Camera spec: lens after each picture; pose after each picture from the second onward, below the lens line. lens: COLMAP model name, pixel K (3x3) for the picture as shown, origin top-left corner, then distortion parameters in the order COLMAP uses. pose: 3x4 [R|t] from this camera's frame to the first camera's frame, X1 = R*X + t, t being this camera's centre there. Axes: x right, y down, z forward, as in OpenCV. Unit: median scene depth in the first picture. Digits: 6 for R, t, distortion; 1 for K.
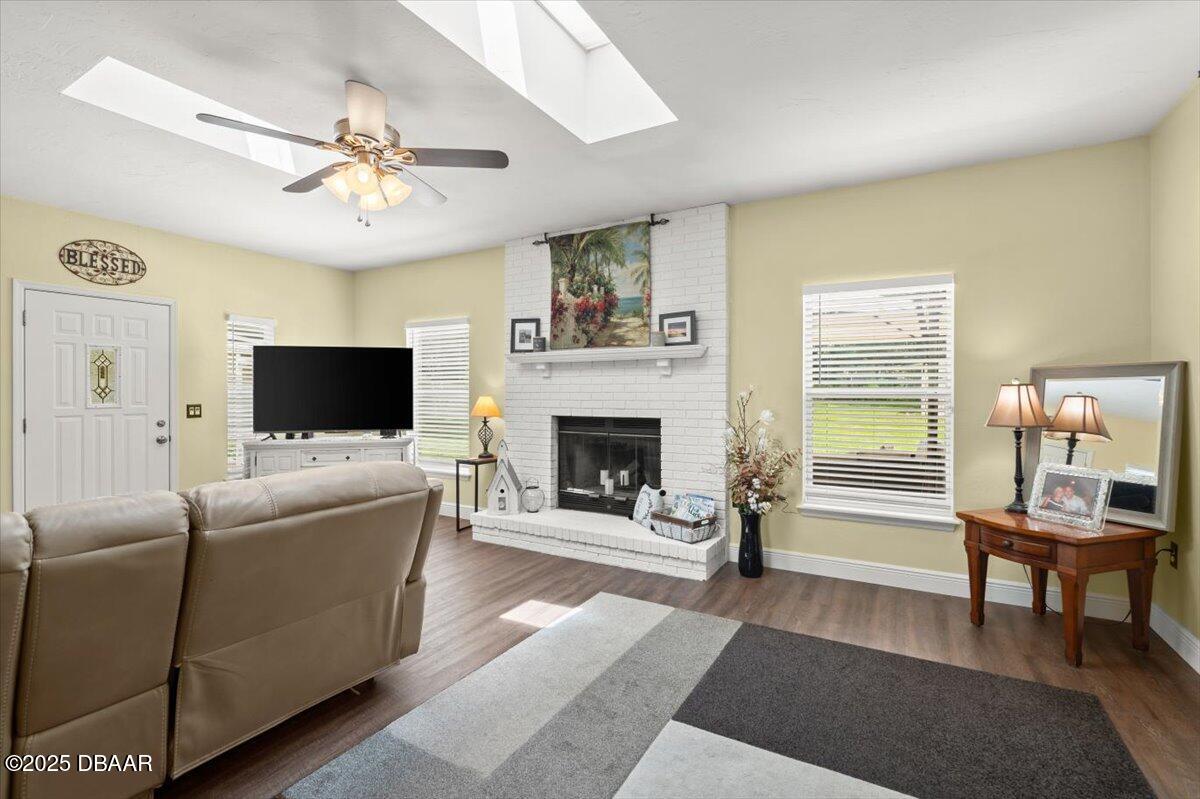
lens RADIAL K [[545.6, 0, 601.0], [0, 545.6, 395.6], [0, 0, 1]] dist [0.003220, 0.000443]
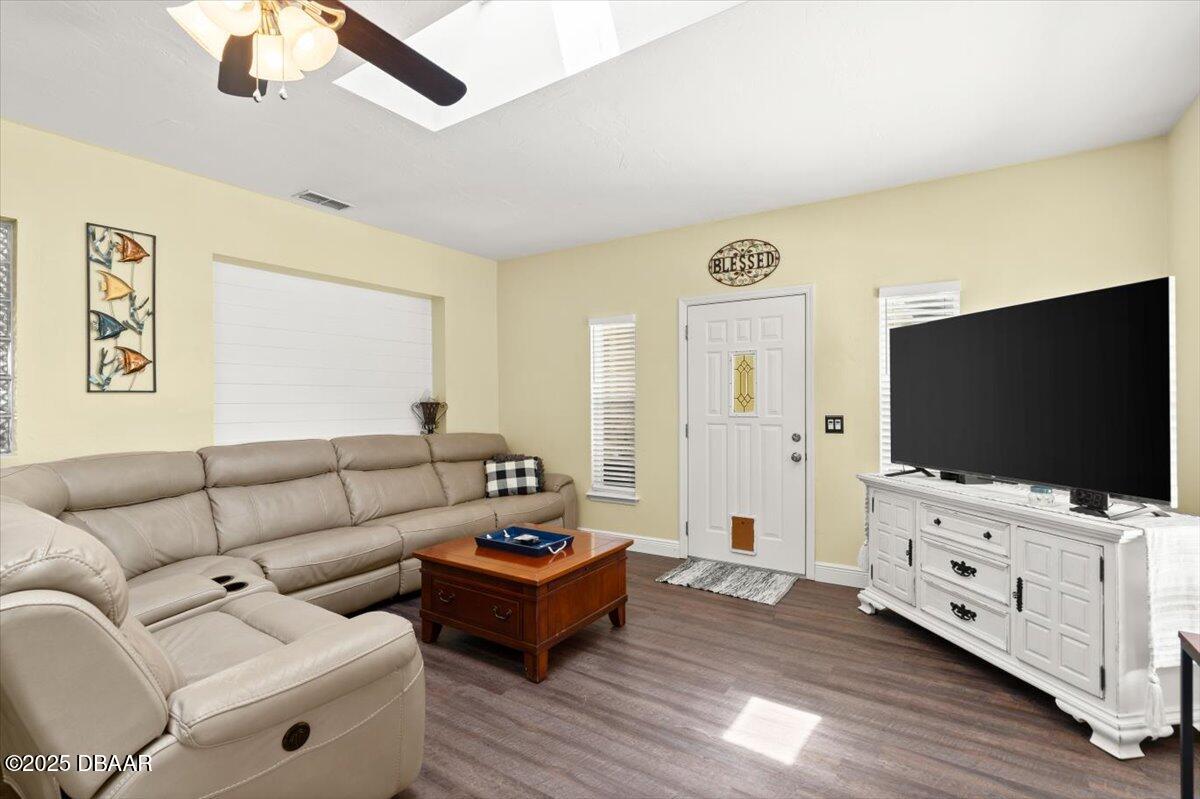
lens RADIAL K [[545.6, 0, 601.5], [0, 545.6, 397.2], [0, 0, 1]] dist [0.003220, 0.000443]
pose [[-0.058595, -0.008742, -0.998244, 0.042977], [-0.004609, 0.999953, -0.008487, -0.002113], [0.998271, 0.004104, -0.058633, 0.798539]]
